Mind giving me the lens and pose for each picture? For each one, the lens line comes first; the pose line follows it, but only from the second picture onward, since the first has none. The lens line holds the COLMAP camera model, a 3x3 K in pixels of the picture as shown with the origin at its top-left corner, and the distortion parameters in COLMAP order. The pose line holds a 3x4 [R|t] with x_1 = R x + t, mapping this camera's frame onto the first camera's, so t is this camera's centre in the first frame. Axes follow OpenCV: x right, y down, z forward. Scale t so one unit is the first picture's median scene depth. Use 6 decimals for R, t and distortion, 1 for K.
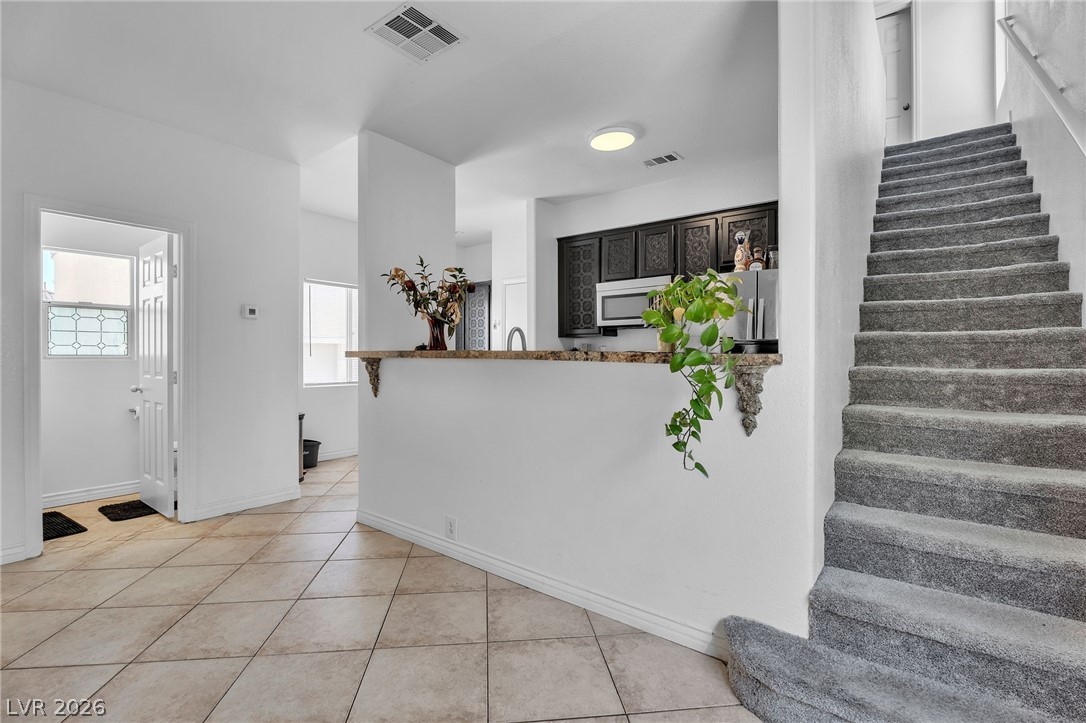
lens RADIAL K [[493.6, 0, 540.9], [0, 493.6, 354.5], [0, 0, 1]] dist [-0.001601, -0.000269]
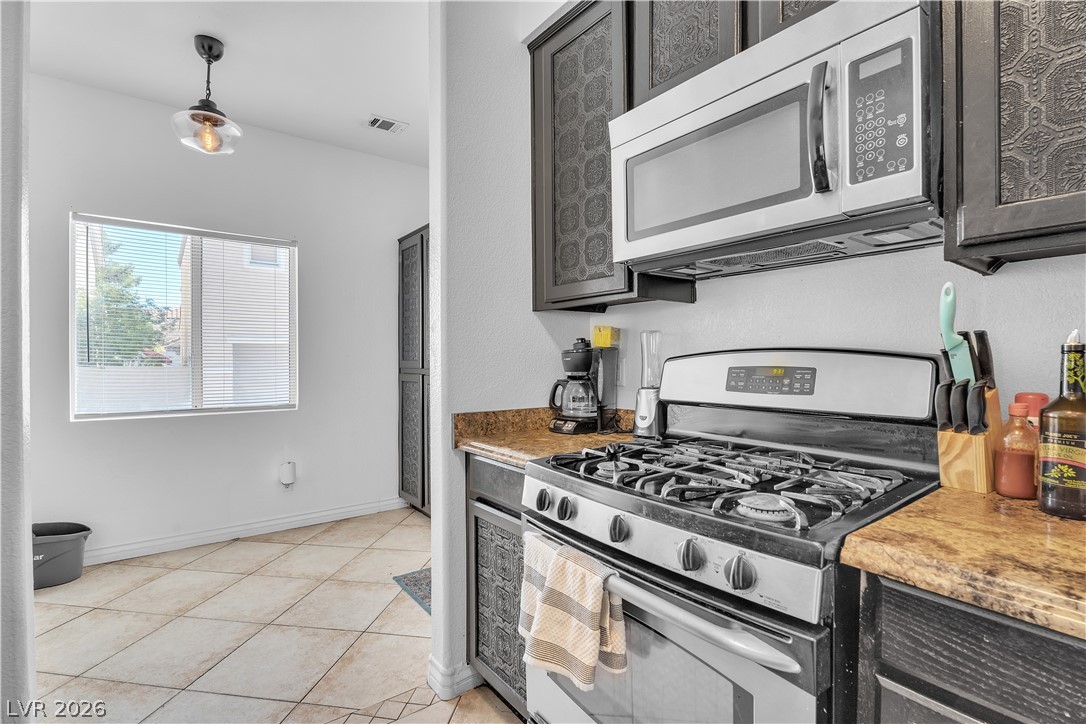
lens RADIAL K [[493.6, 0, 544.7], [0, 493.6, 359.1], [0, 0, 1]] dist [-0.004225, 0.000040]
pose [[0.970448, -0.002347, -0.241299, 0.247153], [0.001589, 0.999993, -0.003334, 0.006097], [0.241306, 0.002852, 0.970445, 1.171573]]
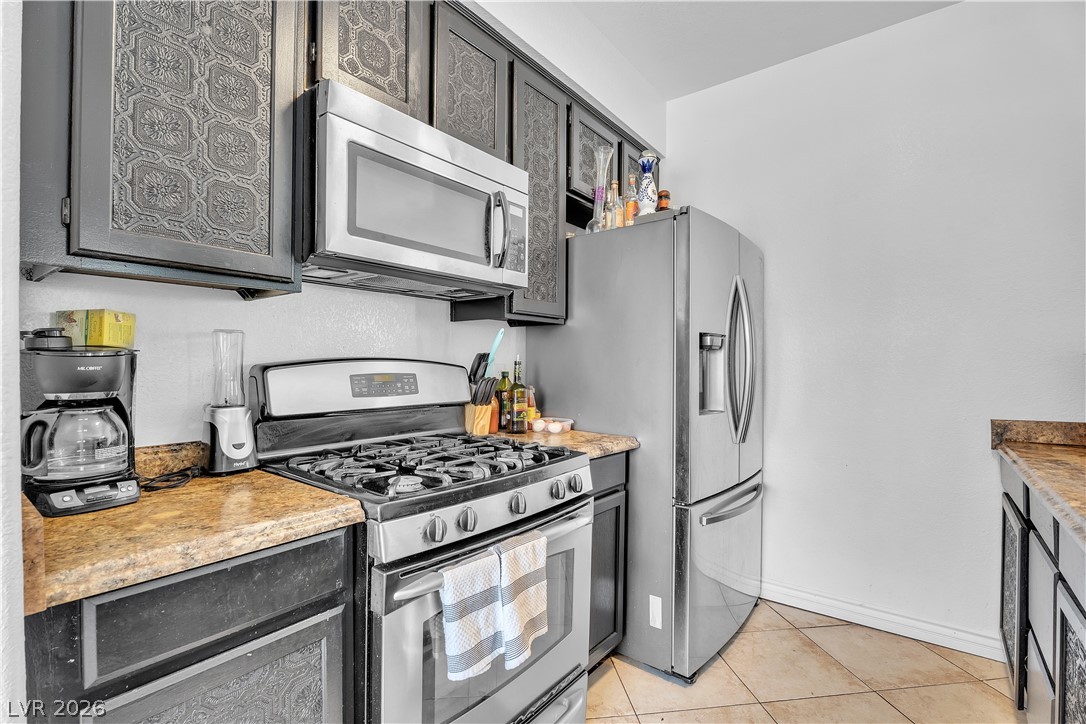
lens RADIAL K [[493.6, 0, 548.0], [0, 493.6, 360.9], [0, 0, 1]] dist [-0.004225, 0.000040]
pose [[-0.008704, -0.000433, 0.999962, -0.237208], [-0.002461, 0.999997, 0.000412, -0.003433], [-0.999959, -0.002458, -0.008705, 1.508082]]
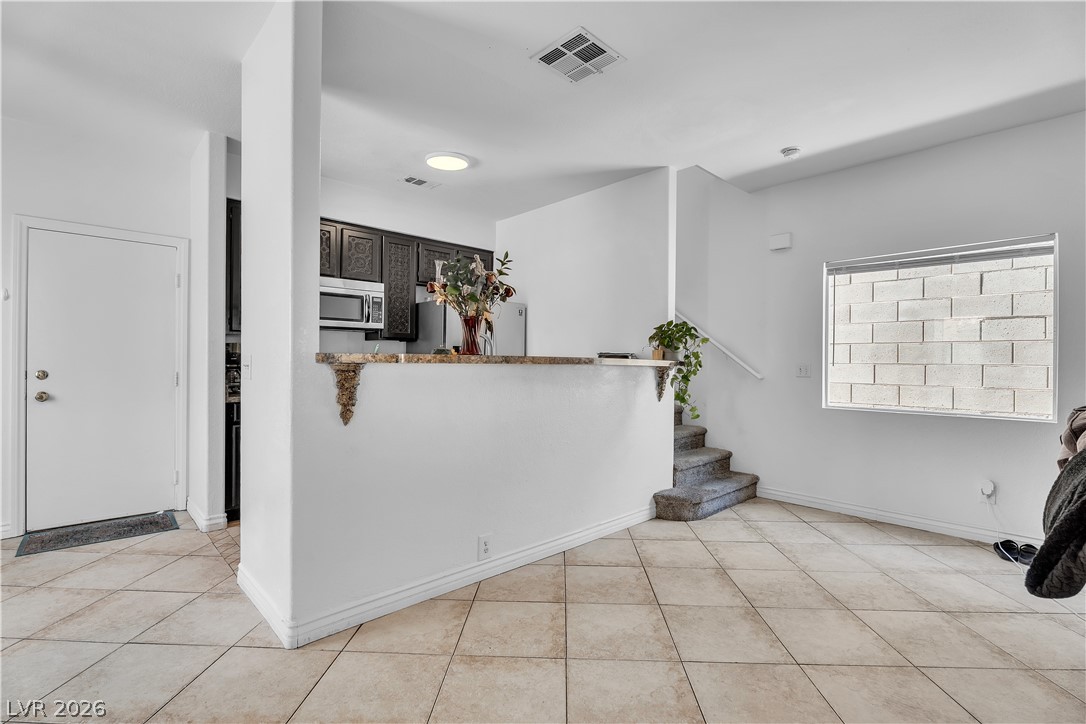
lens RADIAL K [[493.6, 0, 539.6], [0, 493.6, 364.5], [0, 0, 1]] dist [-0.004225, 0.000040]
pose [[0.150540, -0.004480, 0.988594, -1.108474], [-0.008851, 0.999944, 0.005880, 0.003133], [-0.988564, -0.009635, 0.150492, 0.784884]]
